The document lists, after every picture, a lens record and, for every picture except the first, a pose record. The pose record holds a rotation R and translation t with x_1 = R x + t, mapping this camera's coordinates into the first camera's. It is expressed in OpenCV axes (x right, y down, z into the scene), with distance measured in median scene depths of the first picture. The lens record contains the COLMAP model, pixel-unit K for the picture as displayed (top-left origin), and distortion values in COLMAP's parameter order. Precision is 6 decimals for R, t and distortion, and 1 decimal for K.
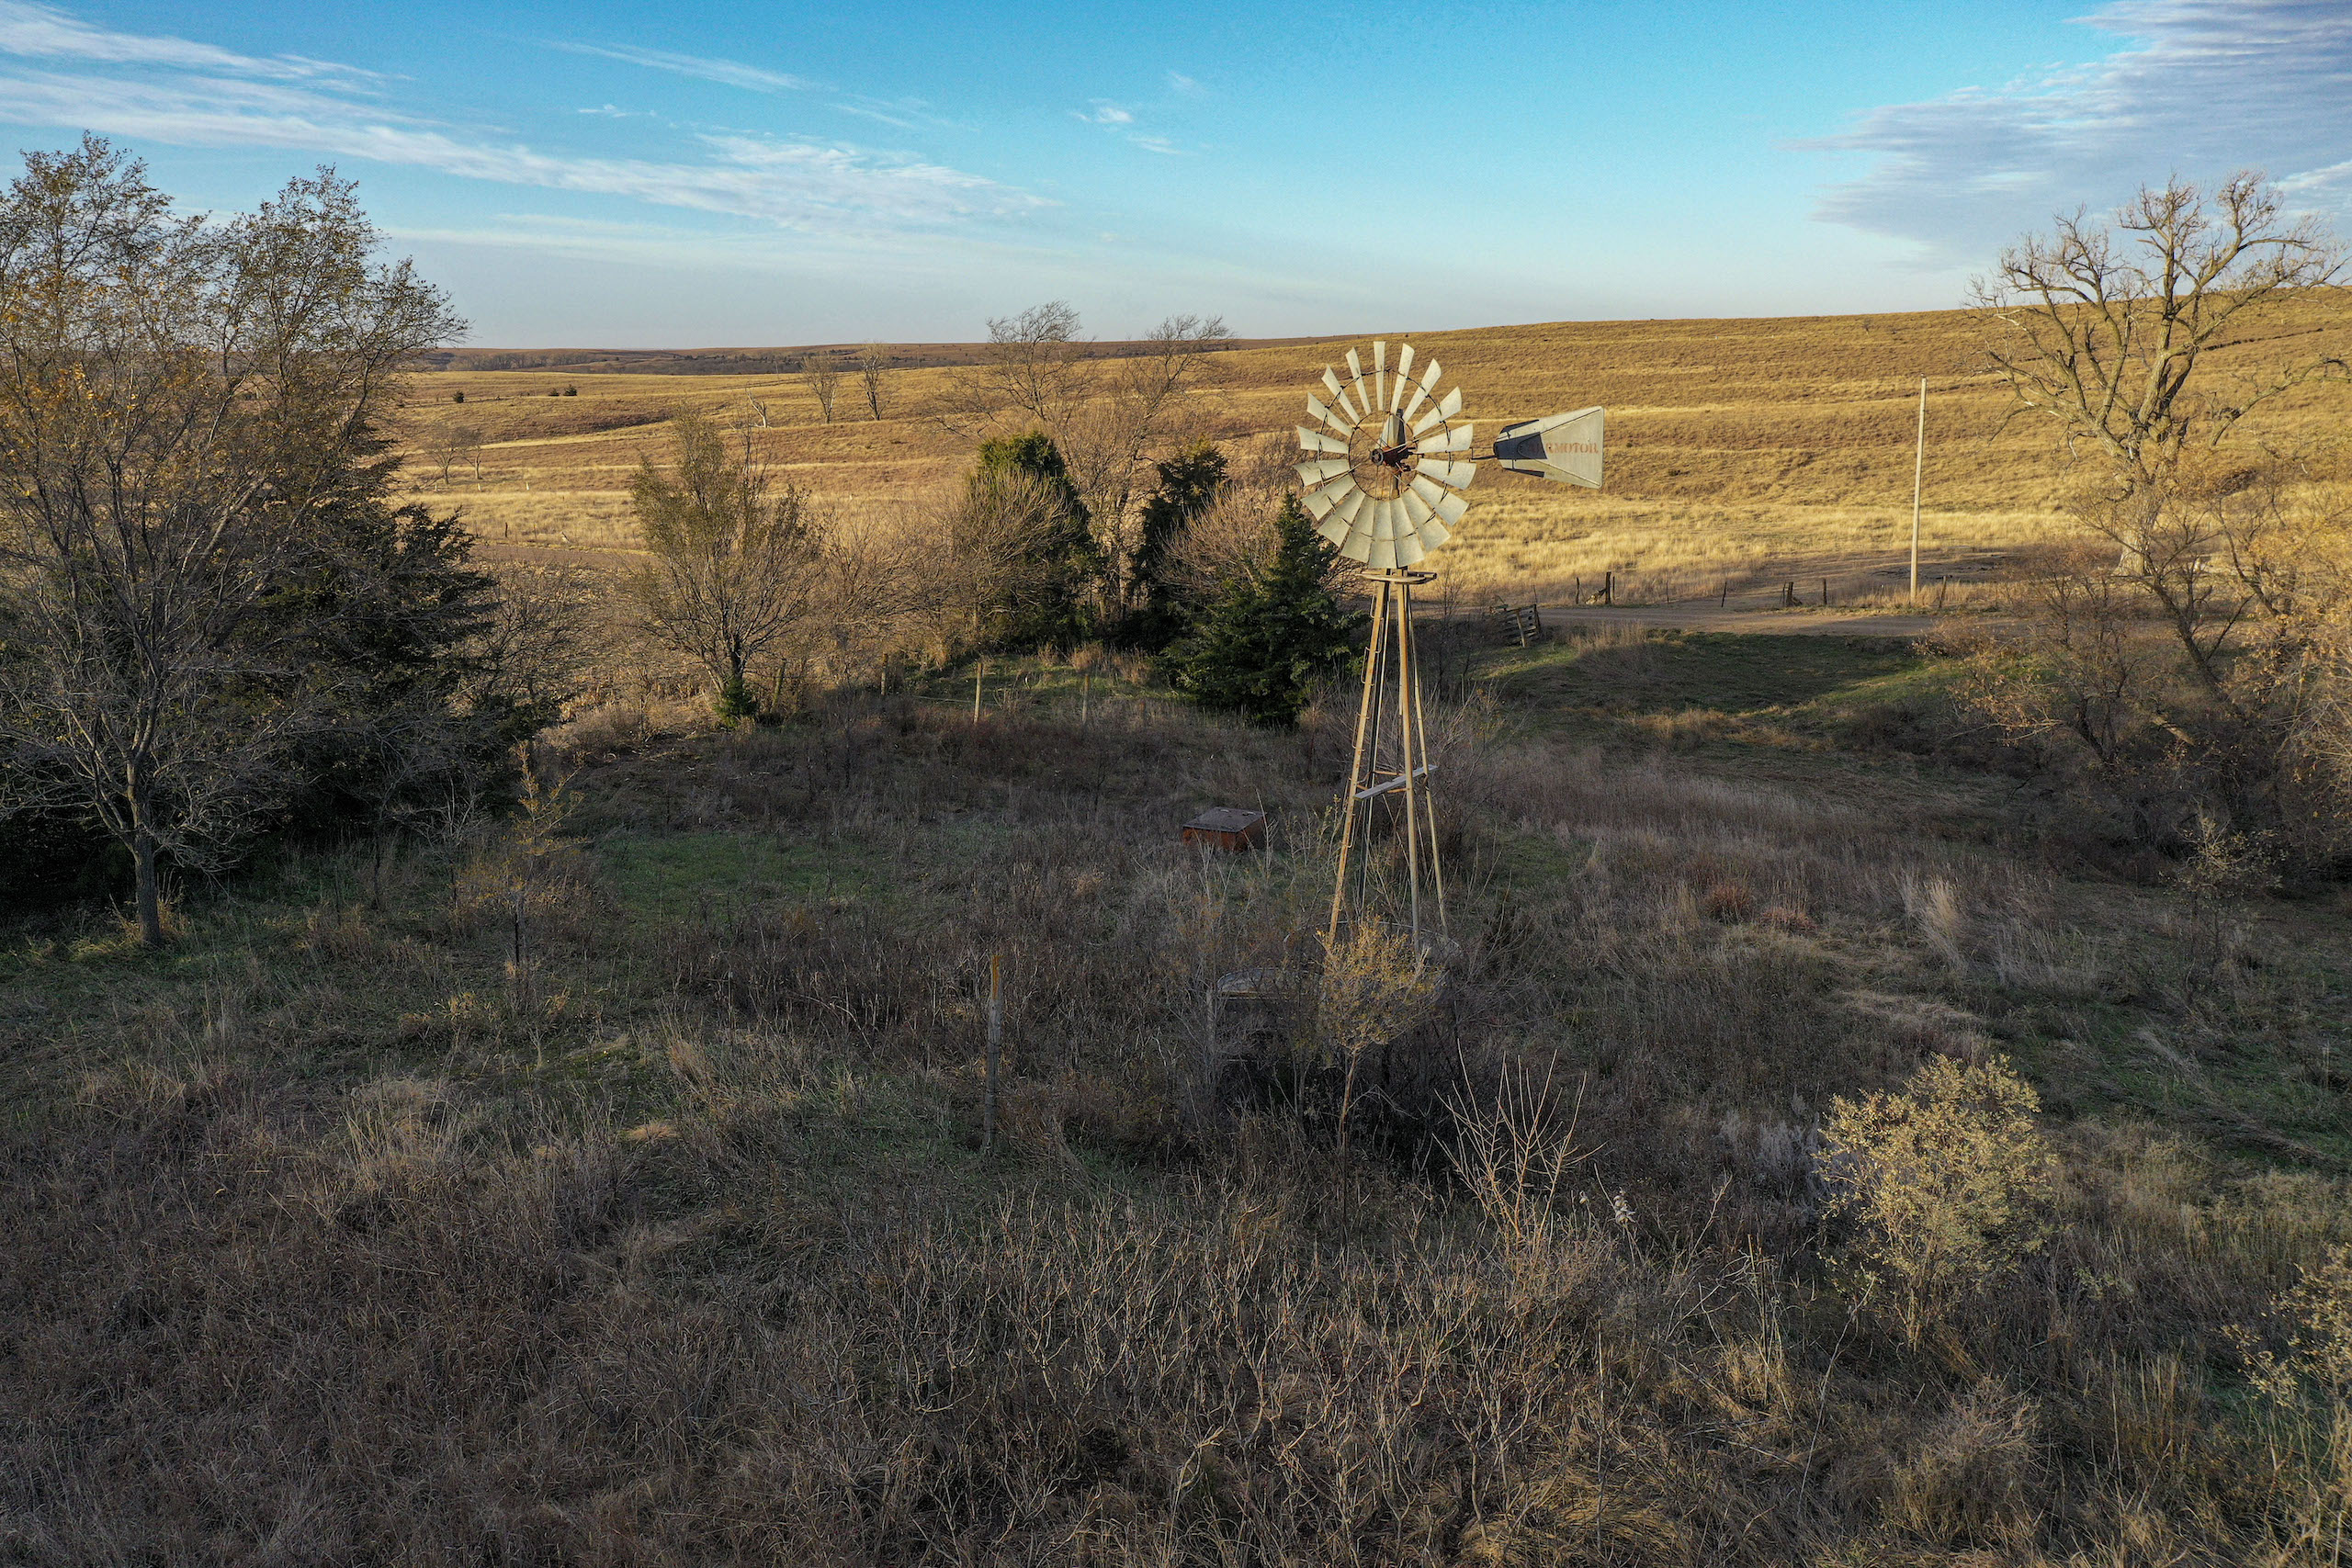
lens RADIAL K [[1877.3, 0, 1178.3], [0, 1877.3, 794.7], [0, 0, 1]] dist [0.014535, 0.003945]
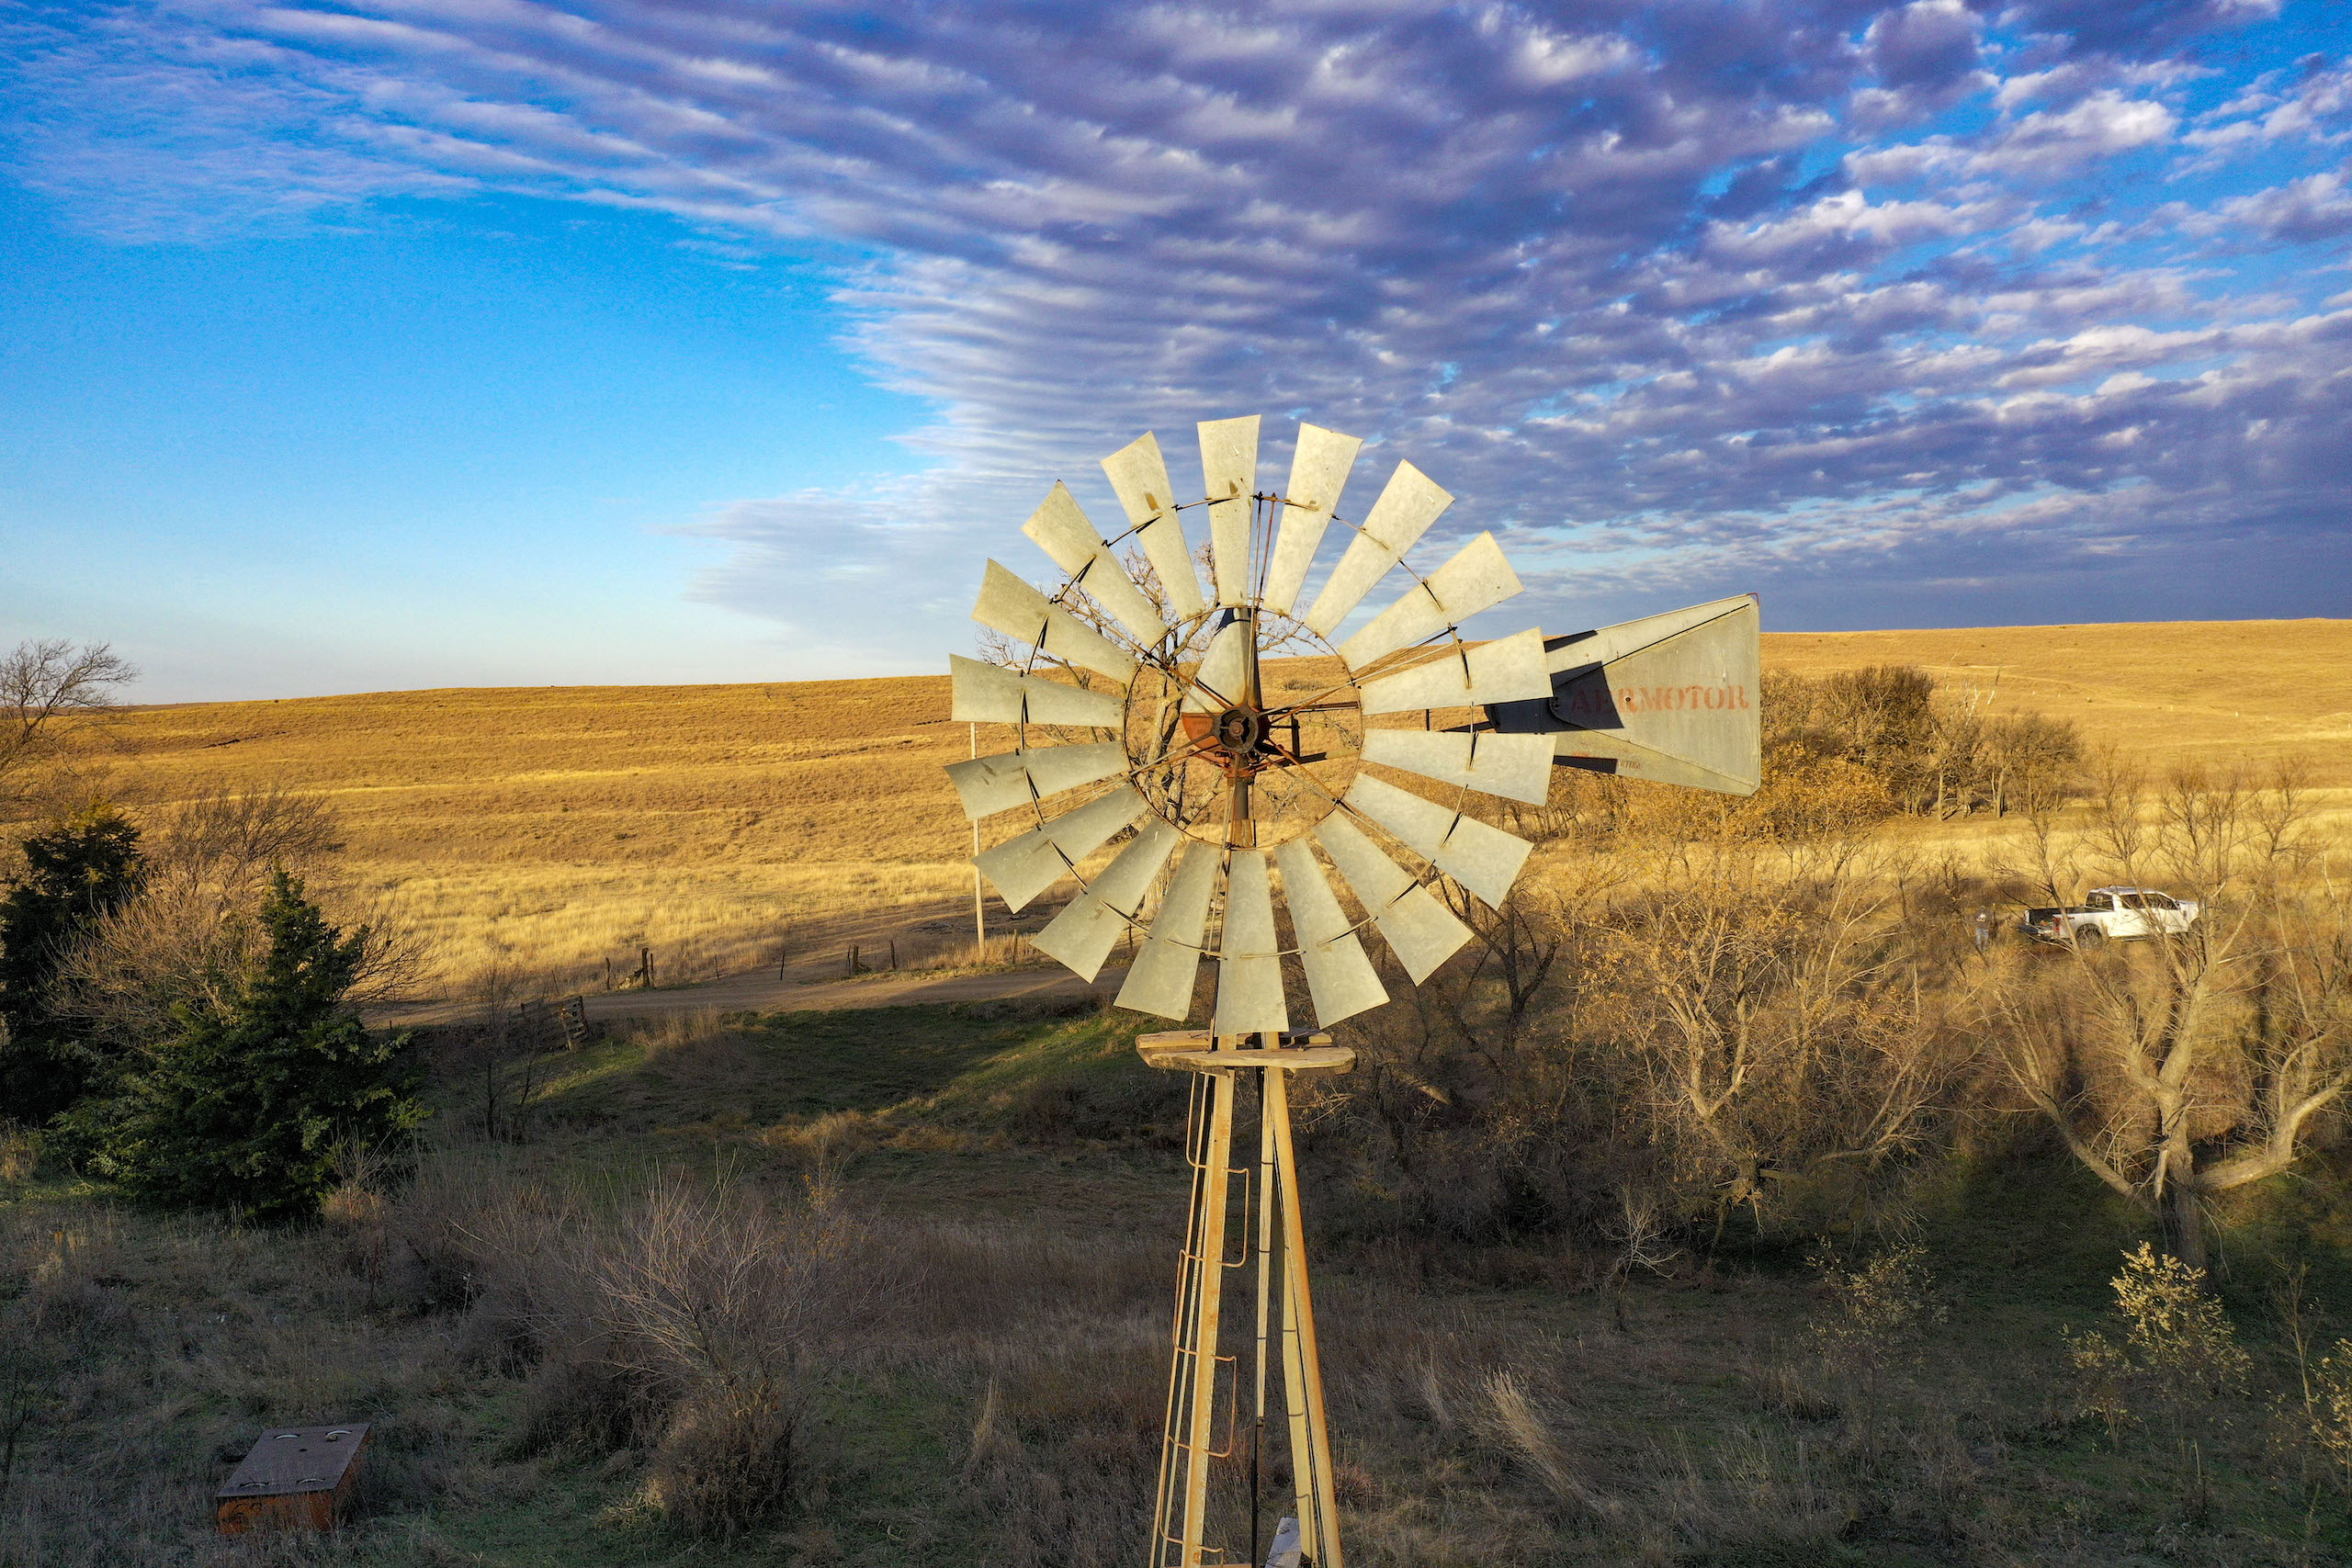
lens RADIAL K [[1877.3, 0, 1178.3], [0, 1877.3, 794.7], [0, 0, 1]] dist [0.014535, 0.003945]
pose [[0.841826, -0.024984, 0.539171, -0.021111], [0.127657, 0.979803, -0.153914, -0.024618], [-0.524436, 0.198398, 0.828013, 0.154023]]
